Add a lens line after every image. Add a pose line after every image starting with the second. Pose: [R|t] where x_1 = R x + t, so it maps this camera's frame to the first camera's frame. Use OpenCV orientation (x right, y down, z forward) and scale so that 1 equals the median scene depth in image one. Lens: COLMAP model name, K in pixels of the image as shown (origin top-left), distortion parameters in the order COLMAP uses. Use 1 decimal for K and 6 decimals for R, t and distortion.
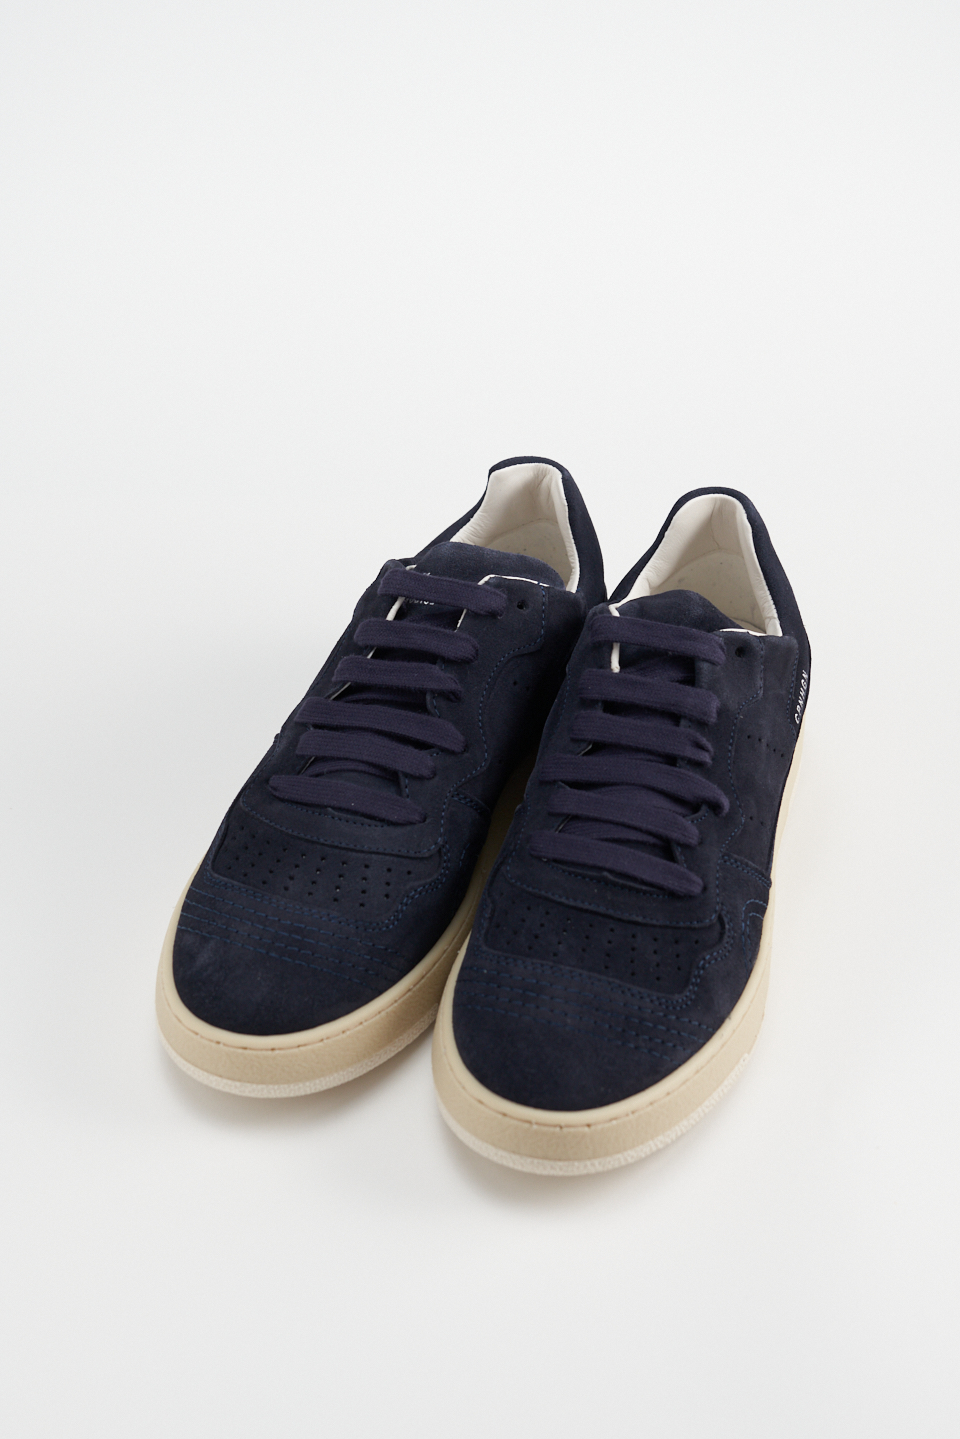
lens RADIAL K [[1968.6, 0, 480.0], [0, 1968.6, 719.5], [0, 0, 1]] dist [-0.003495, -0.004580]
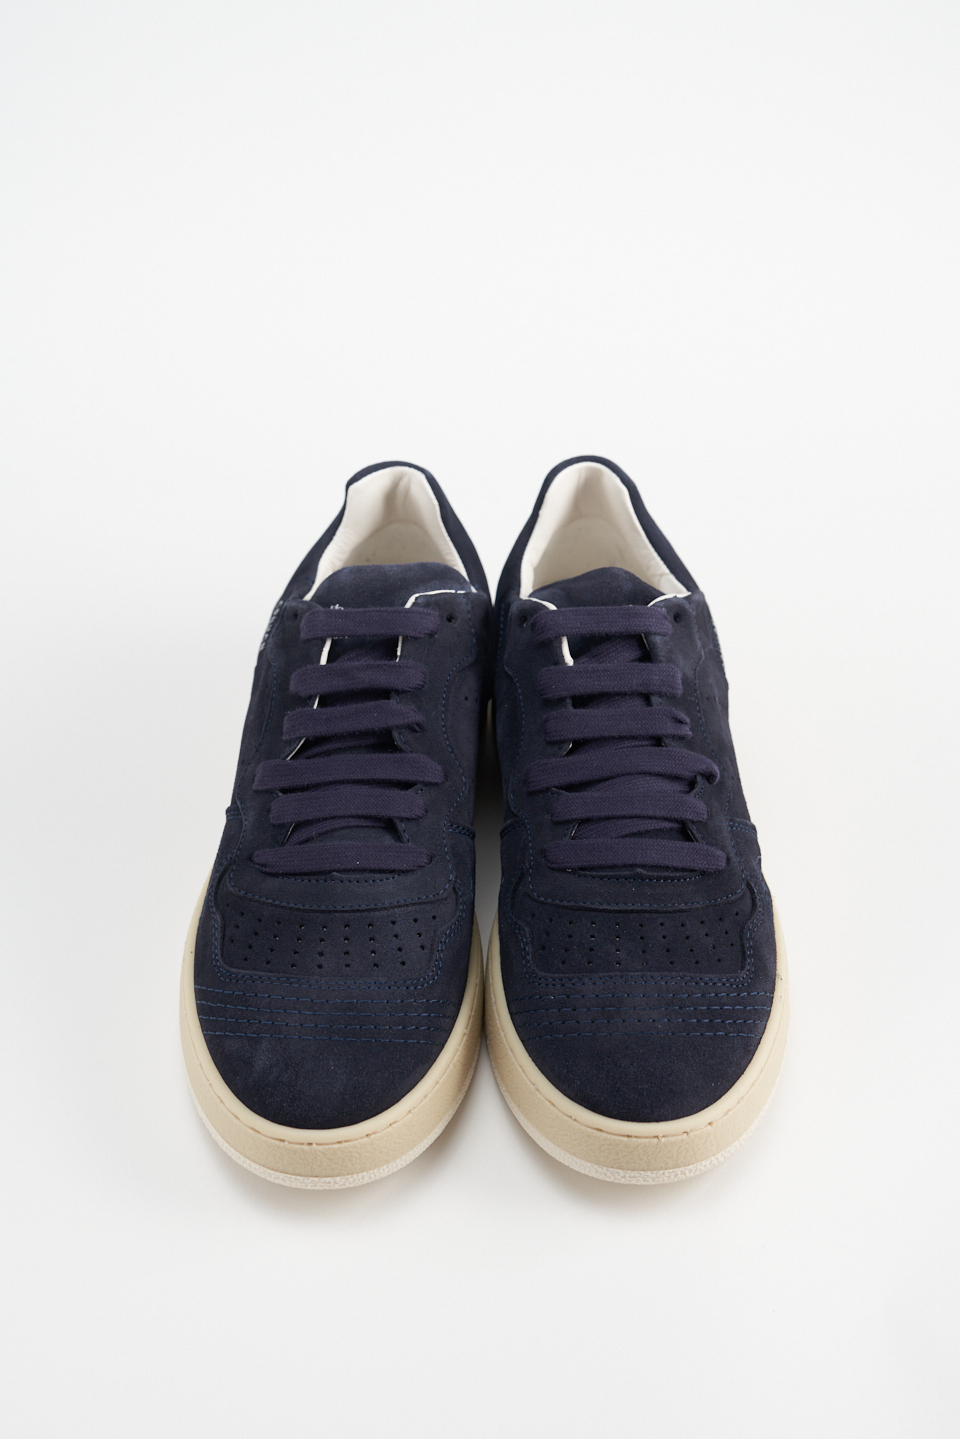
lens RADIAL K [[1968.6, 0, 480.0], [0, 1968.6, 719.5], [0, 0, 1]] dist [-0.003495, -0.004580]
pose [[0.948263, -0.227539, 0.221412, -0.203214], [0.219523, 0.973730, 0.060501, -0.069089], [-0.229361, -0.008766, 0.973302, 0.055452]]
